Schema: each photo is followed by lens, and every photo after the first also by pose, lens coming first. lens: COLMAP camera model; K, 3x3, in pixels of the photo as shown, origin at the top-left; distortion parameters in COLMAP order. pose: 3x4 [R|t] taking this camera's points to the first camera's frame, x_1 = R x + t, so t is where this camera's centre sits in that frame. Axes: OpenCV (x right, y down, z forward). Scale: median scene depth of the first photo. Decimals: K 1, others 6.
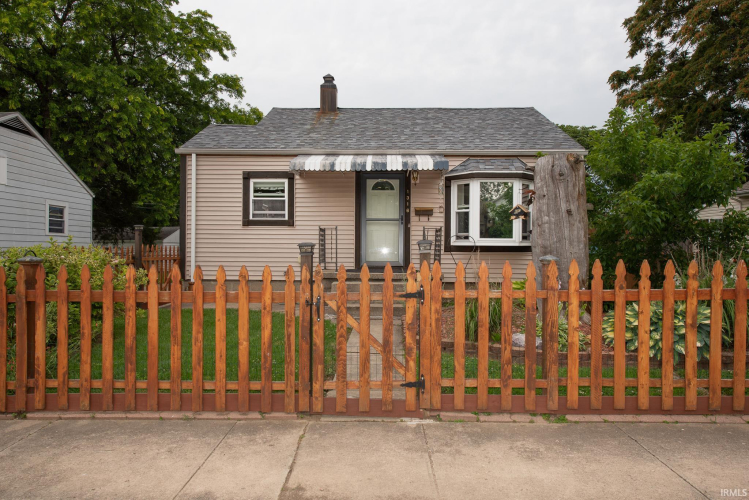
lens RADIAL K [[489.3, 0, 374.5], [0, 489.3, 250.0], [0, 0, 1]] dist [0.007276, 0.002356]
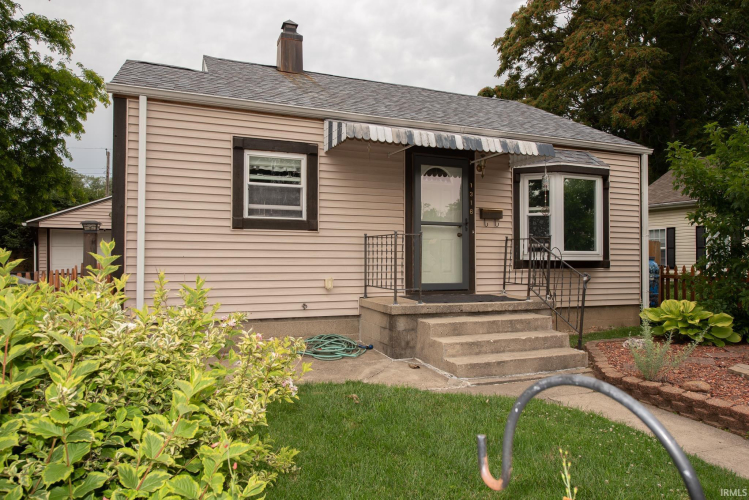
lens RADIAL K [[489.3, 0, 374.5], [0, 489.3, 250.0], [0, 0, 1]] dist [0.007276, 0.002356]
pose [[0.922859, 0.003560, 0.385122, -0.338185], [0.002837, 0.999867, -0.016043, -0.013298], [-0.385128, 0.015898, 0.922726, 0.389194]]
